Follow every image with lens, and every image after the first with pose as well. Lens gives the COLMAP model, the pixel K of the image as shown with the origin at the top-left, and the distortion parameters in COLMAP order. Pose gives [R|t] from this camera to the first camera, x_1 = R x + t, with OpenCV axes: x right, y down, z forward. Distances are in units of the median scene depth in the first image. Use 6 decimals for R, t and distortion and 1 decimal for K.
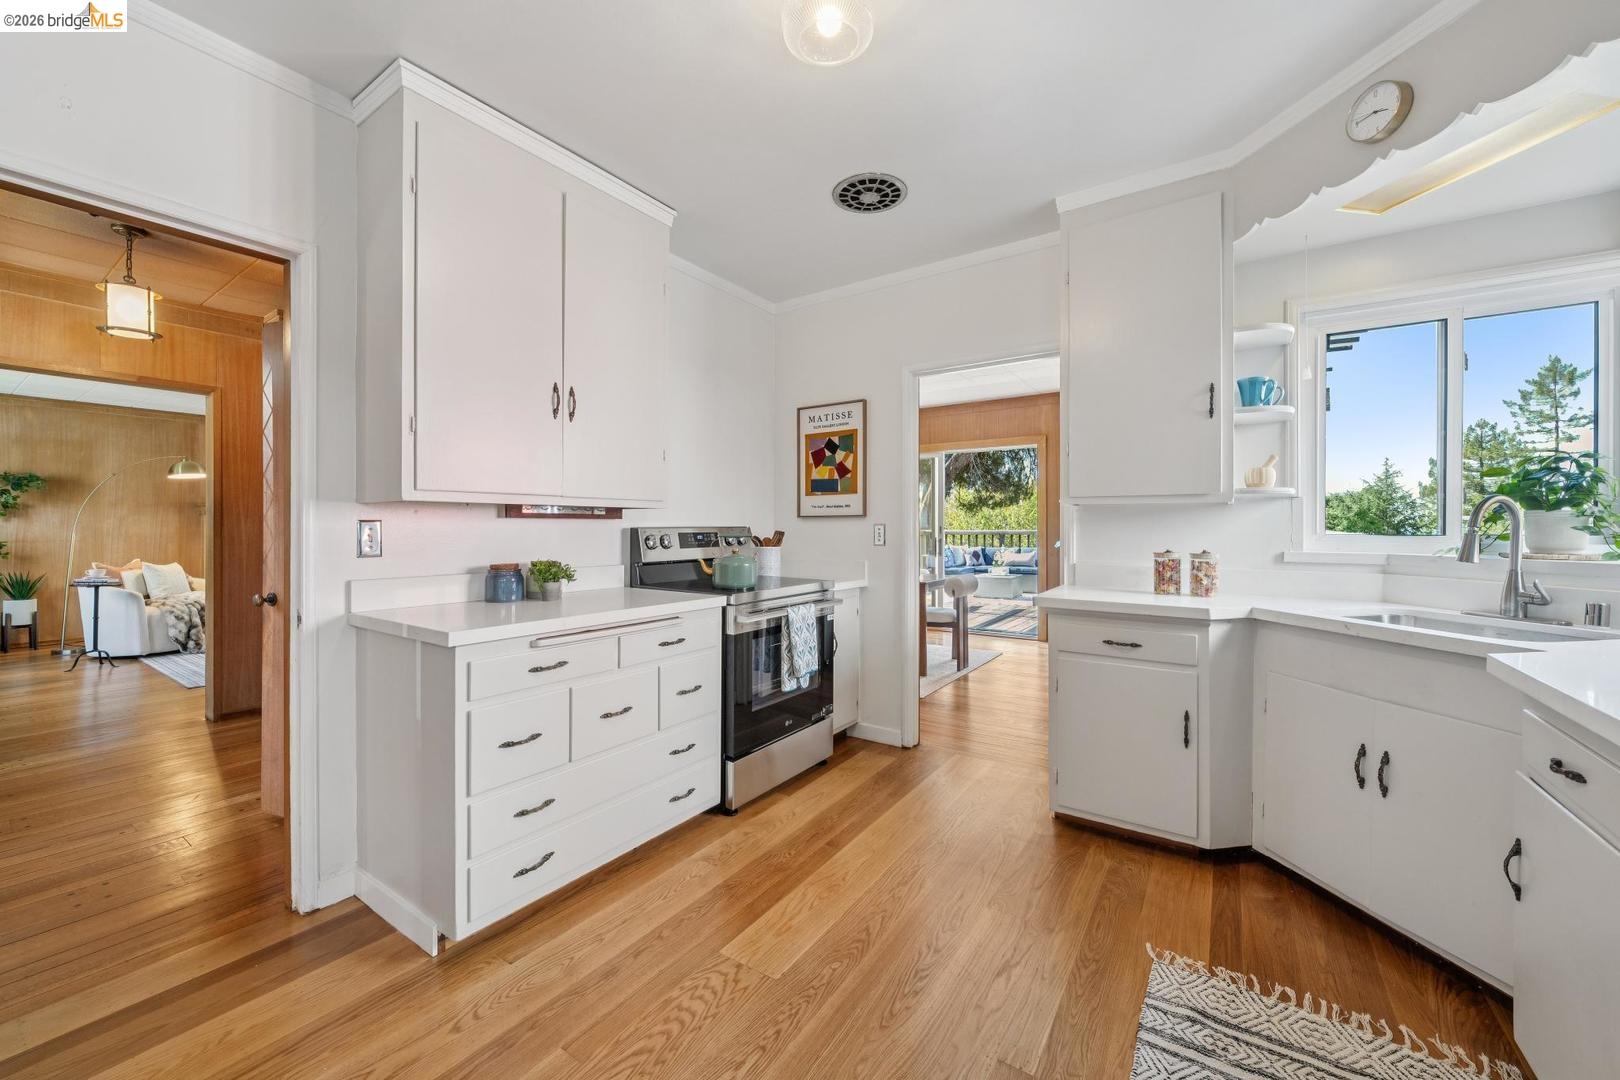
lens RADIAL K [[644.5, 0, 808.3], [0, 644.5, 526.7], [0, 0, 1]] dist [-0.000118, 0.000034]
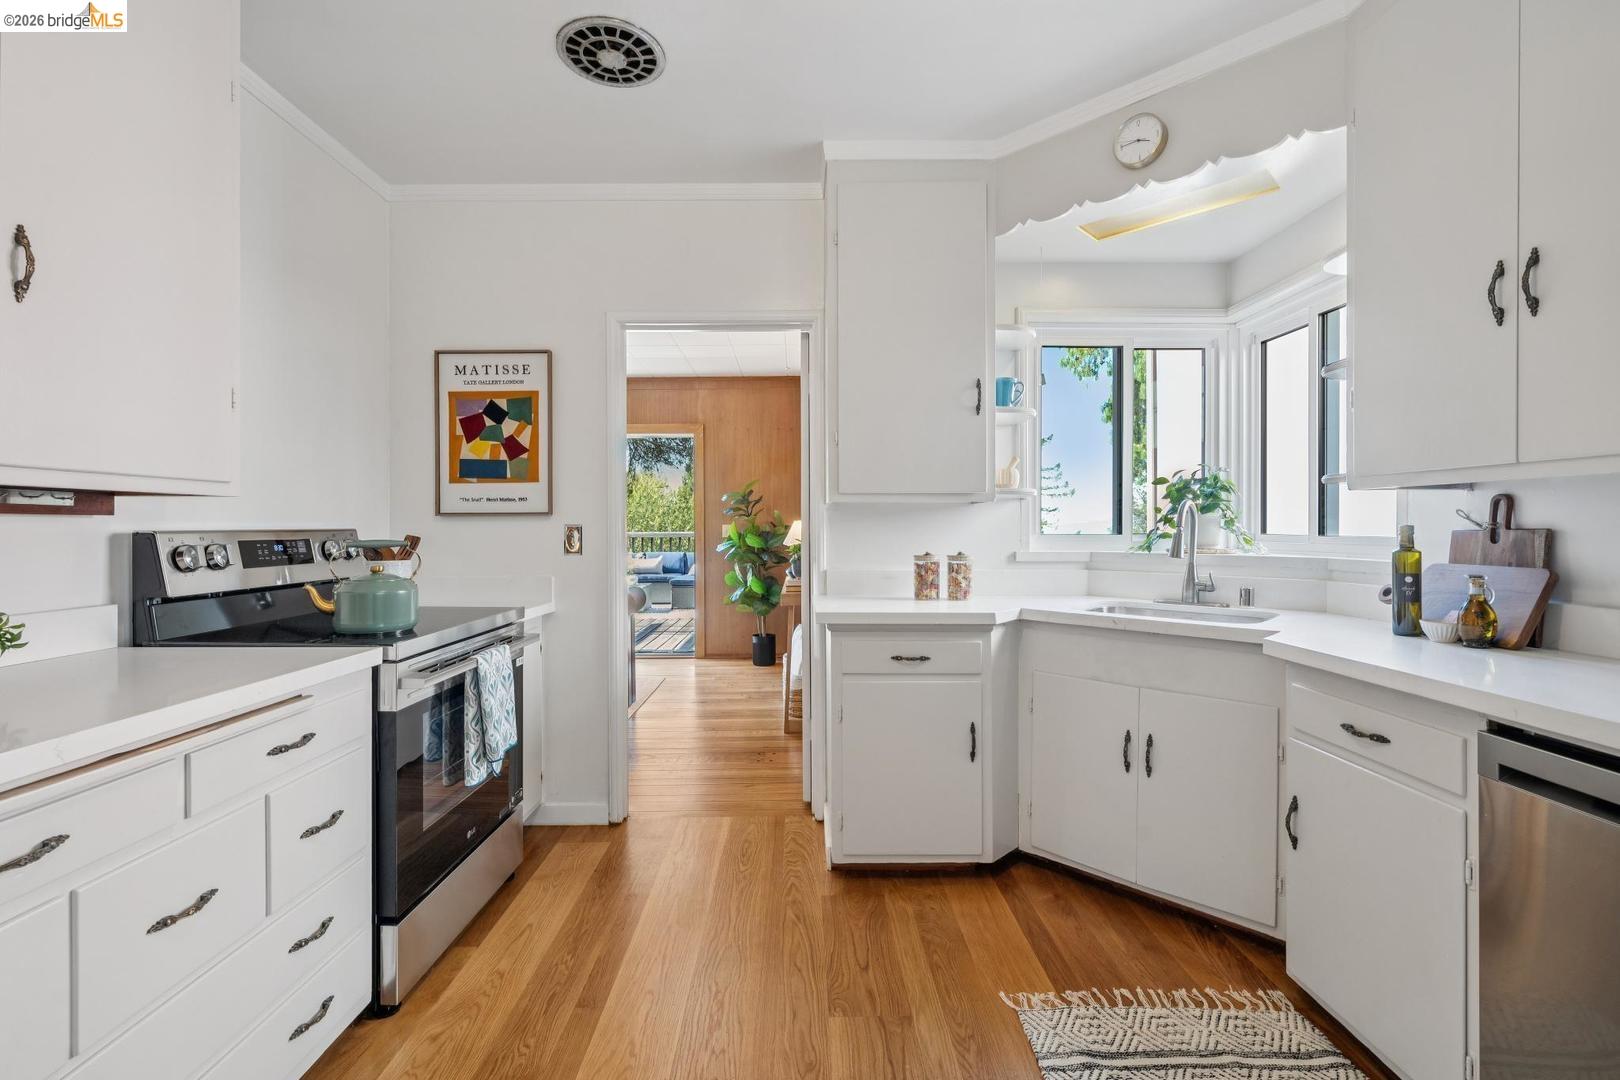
lens RADIAL K [[729.1, 0, 819.0], [0, 729.1, 531.2], [0, 0, 1]] dist [0.000958, -0.001359]
pose [[0.816031, -0.005170, 0.577985, -0.190373], [0.003115, 0.999985, 0.004546, -0.000317], [-0.577999, -0.001909, 0.816035, 0.231673]]
